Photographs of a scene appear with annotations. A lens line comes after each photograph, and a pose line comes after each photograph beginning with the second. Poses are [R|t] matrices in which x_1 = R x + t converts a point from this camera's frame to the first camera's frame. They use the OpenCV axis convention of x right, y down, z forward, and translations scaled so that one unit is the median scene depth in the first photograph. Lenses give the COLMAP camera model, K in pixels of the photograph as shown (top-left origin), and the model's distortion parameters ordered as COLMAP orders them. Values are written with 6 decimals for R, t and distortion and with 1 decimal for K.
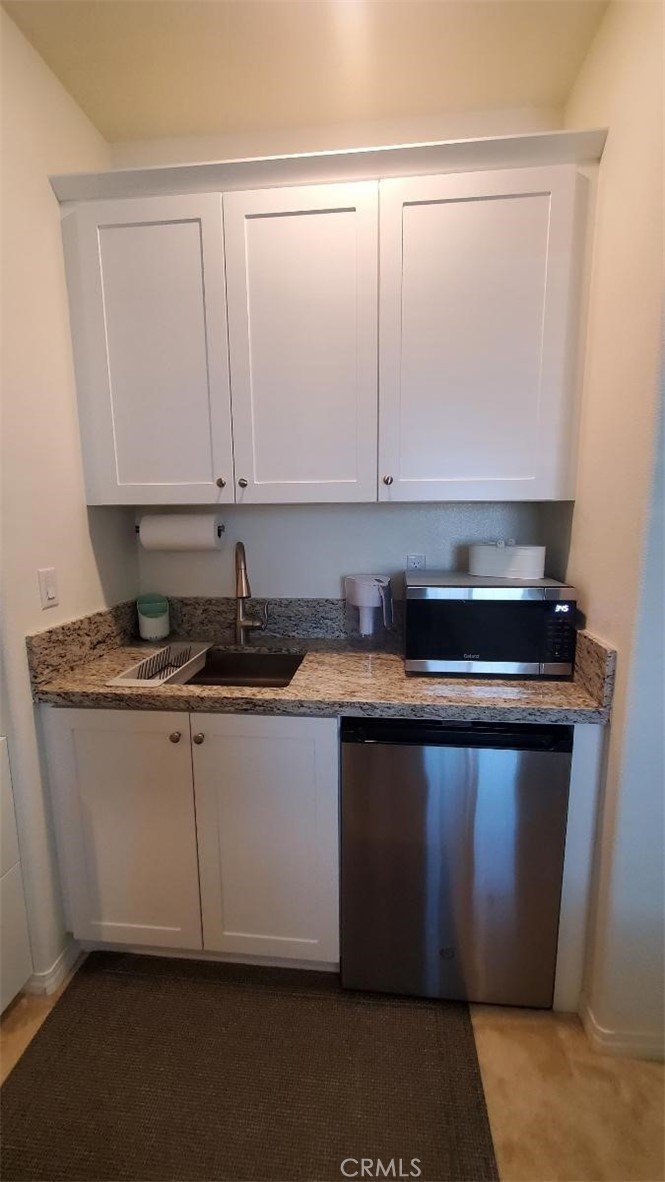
lens RADIAL K [[464.1, 0, 332.5], [0, 464.1, 591.0], [0, 0, 1]] dist [0.002191, 0.000178]
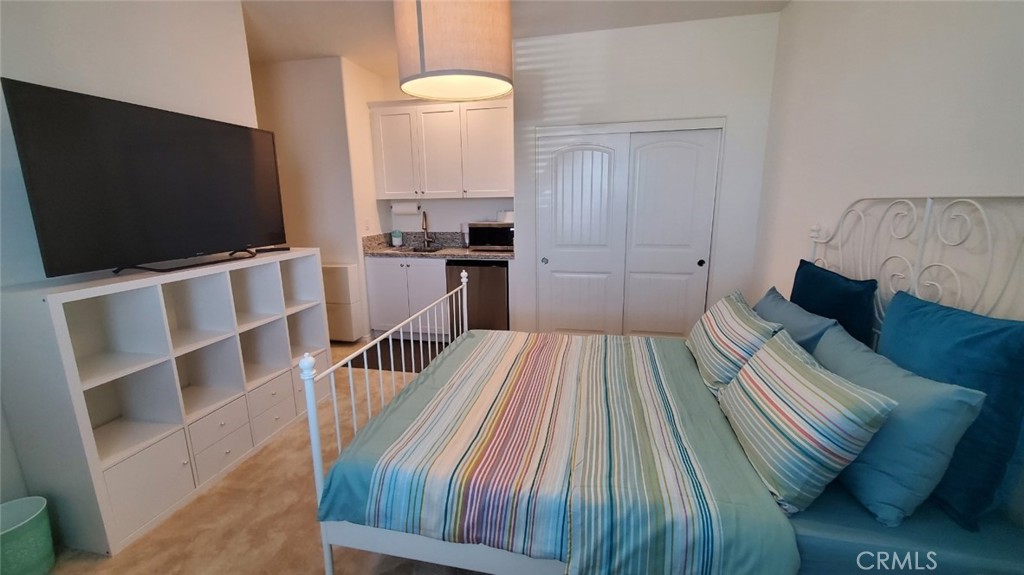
lens RADIAL K [[402.0, 0, 512.0], [0, 402.0, 287.5], [0, 0, 1]] dist [0.002191, 0.000178]
pose [[0.994331, 0.015833, -0.105143, 0.726367], [-0.010962, 0.998847, 0.046738, 0.291039], [0.105762, -0.045321, 0.993358, -1.742393]]
